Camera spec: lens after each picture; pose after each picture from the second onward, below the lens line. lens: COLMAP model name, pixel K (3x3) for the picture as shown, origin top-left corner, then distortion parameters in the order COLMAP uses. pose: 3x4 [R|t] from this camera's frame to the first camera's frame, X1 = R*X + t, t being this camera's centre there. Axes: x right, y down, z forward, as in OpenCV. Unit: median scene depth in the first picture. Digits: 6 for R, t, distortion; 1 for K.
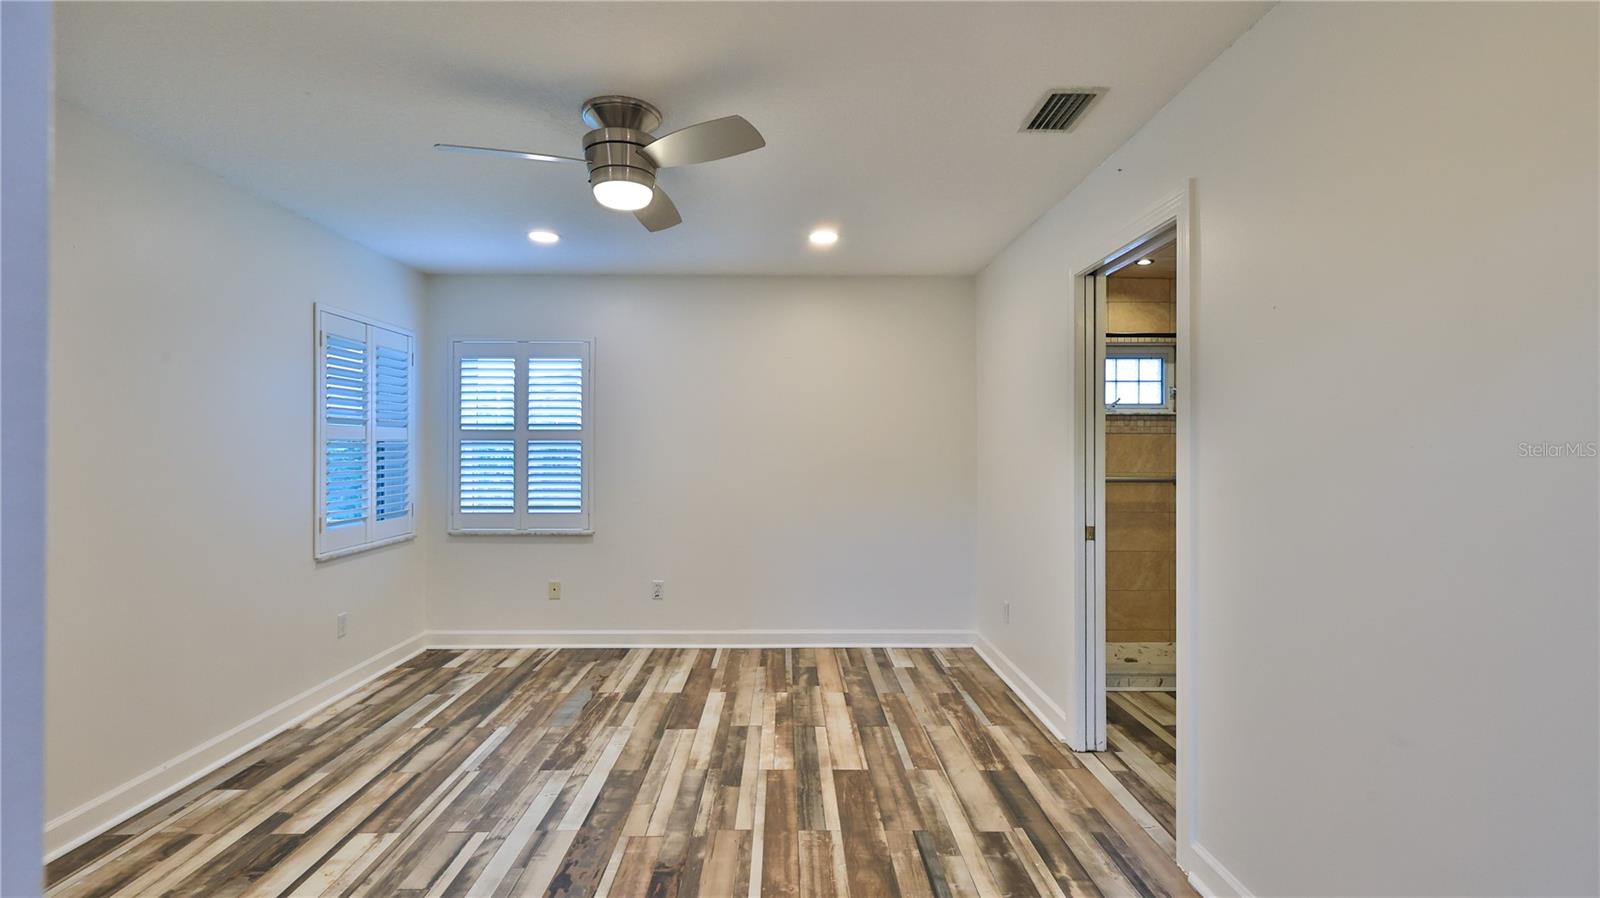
lens RADIAL K [[709.7, 0, 799.7], [0, 709.7, 446.3], [0, 0, 1]] dist [-0.001259, 0.000020]
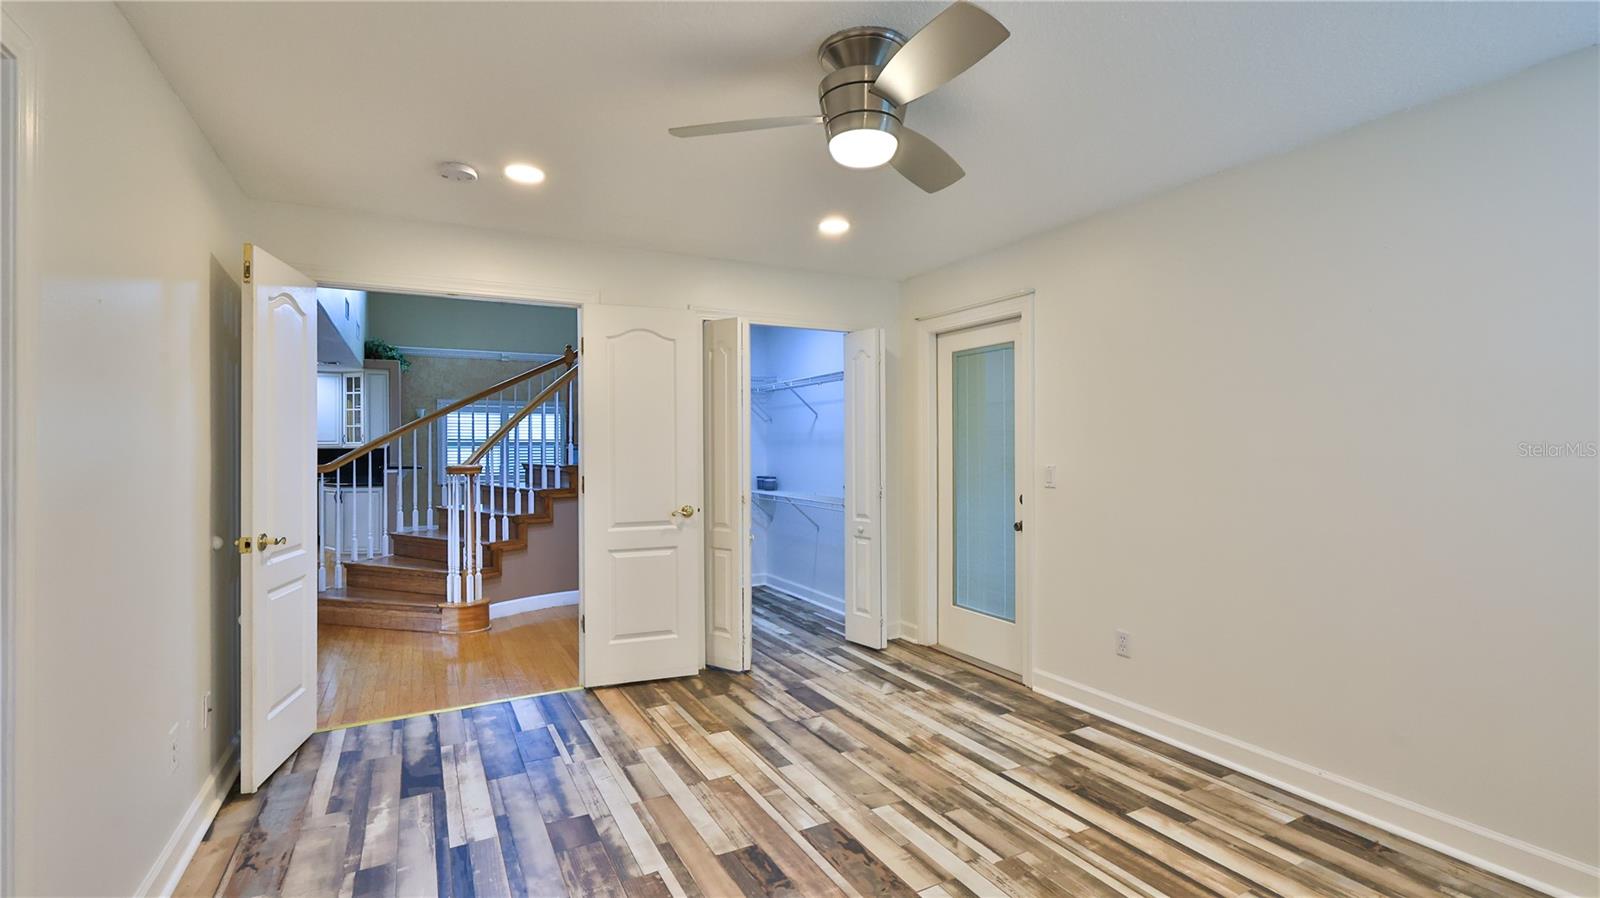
lens RADIAL K [[709.7, 0, 797.1], [0, 709.7, 447.2], [0, 0, 1]] dist [-0.001259, 0.000020]
pose [[-0.891268, 0.004151, -0.453458, 0.203037], [0.004151, 0.999991, 0.000995, 0.000778], [0.453458, -0.000995, -0.891277, 1.692314]]
